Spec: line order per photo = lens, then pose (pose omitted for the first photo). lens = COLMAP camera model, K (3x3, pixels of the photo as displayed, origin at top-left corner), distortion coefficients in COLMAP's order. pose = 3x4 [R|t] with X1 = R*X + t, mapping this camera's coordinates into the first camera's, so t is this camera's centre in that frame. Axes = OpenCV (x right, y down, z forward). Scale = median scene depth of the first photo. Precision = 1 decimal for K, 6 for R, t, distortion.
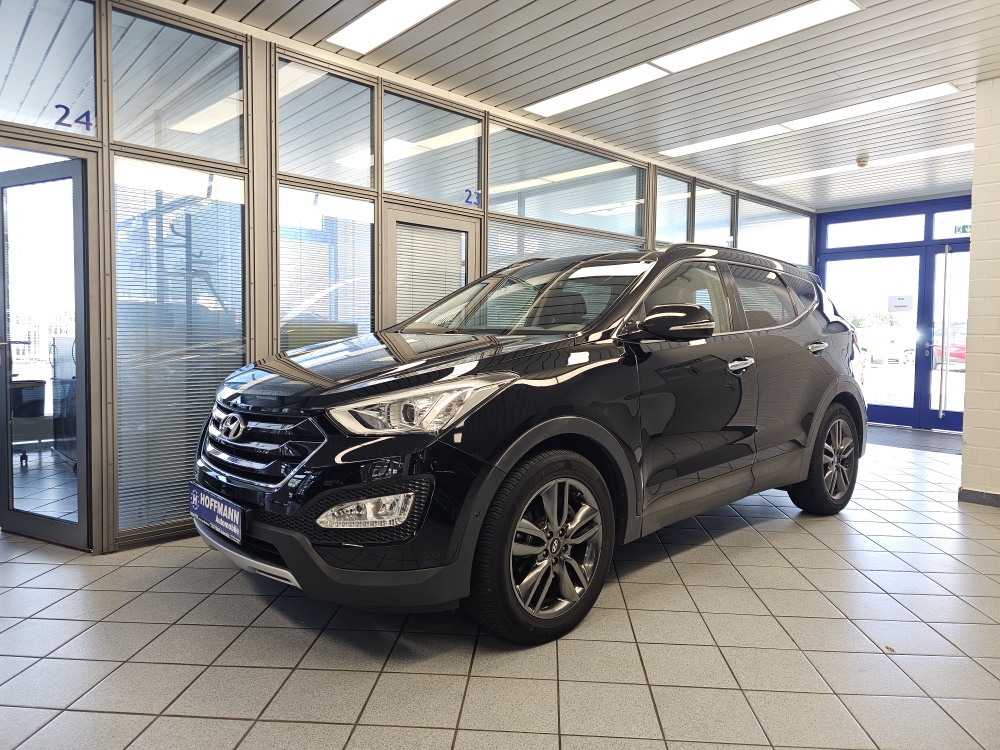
lens RADIAL K [[673.8, 0, 504.7], [0, 673.8, 368.3], [0, 0, 1]] dist [0.058368, -0.063680]
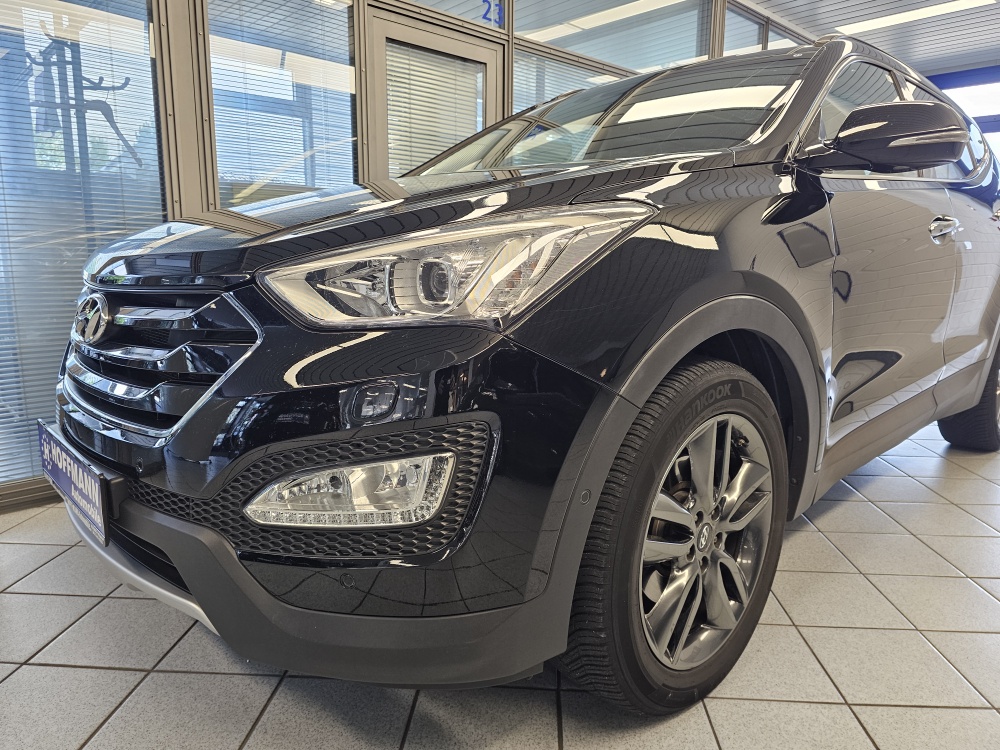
lens RADIAL K [[673.8, 0, 491.2], [0, 673.8, 379.6], [0, 0, 1]] dist [0.058368, -0.063680]
pose [[0.999978, -0.004914, -0.004493, -0.095061], [0.005463, 0.991291, 0.131575, 0.068332], [0.003808, -0.131597, 0.991296, 0.496176]]
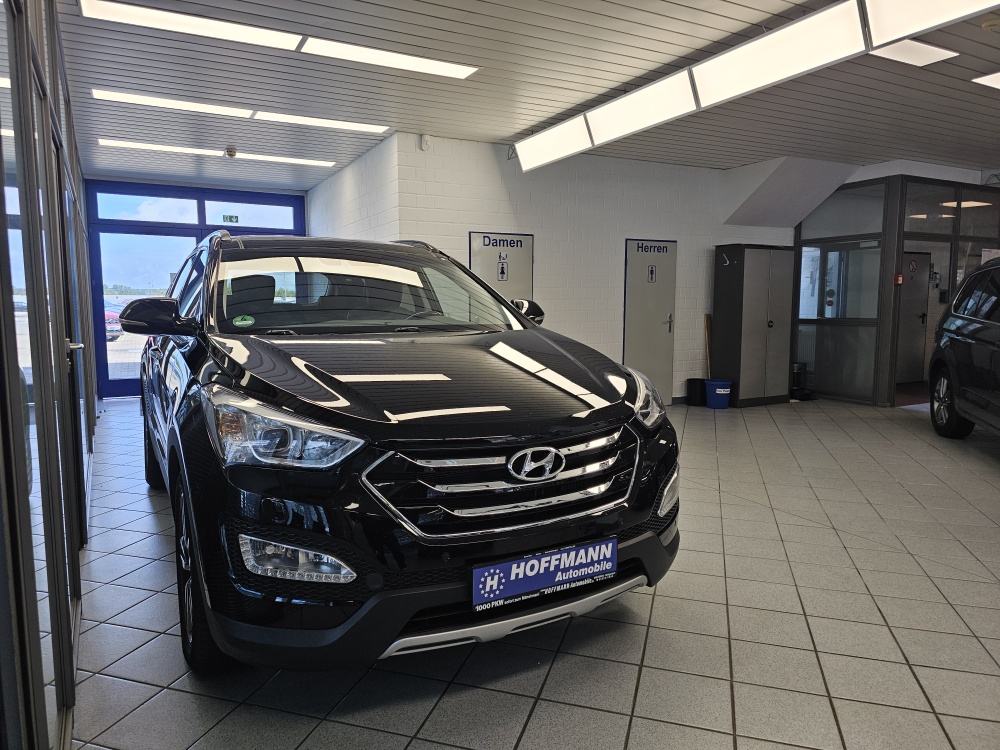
lens RADIAL K [[673.8, 0, 501.9], [0, 673.8, 378.2], [0, 0, 1]] dist [0.058368, -0.063680]
pose [[0.214115, -0.116341, 0.969855, -1.222074], [0.051732, 0.992839, 0.107677, -0.104967], [-0.975438, 0.027117, 0.218600, 0.909483]]
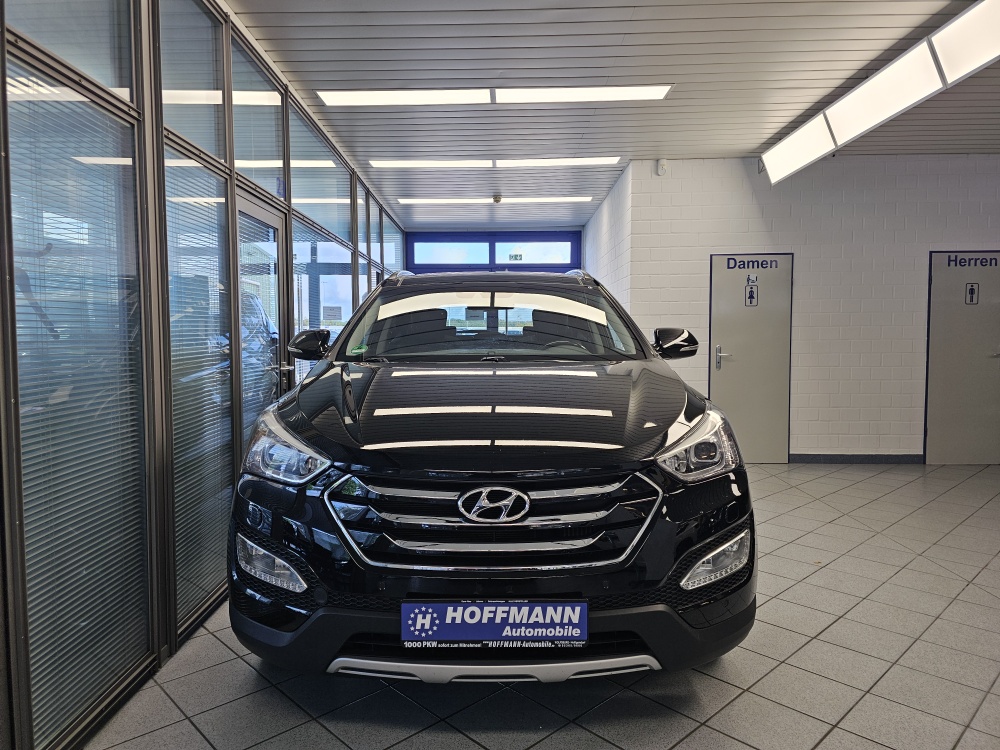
lens RADIAL K [[673.8, 0, 496.5], [0, 673.8, 371.4], [0, 0, 1]] dist [0.058368, -0.063680]
pose [[0.670186, -0.054615, 0.740181, -0.987195], [0.047967, 0.998391, 0.030237, -0.085423], [-0.740642, 0.015239, 0.671728, 0.523328]]
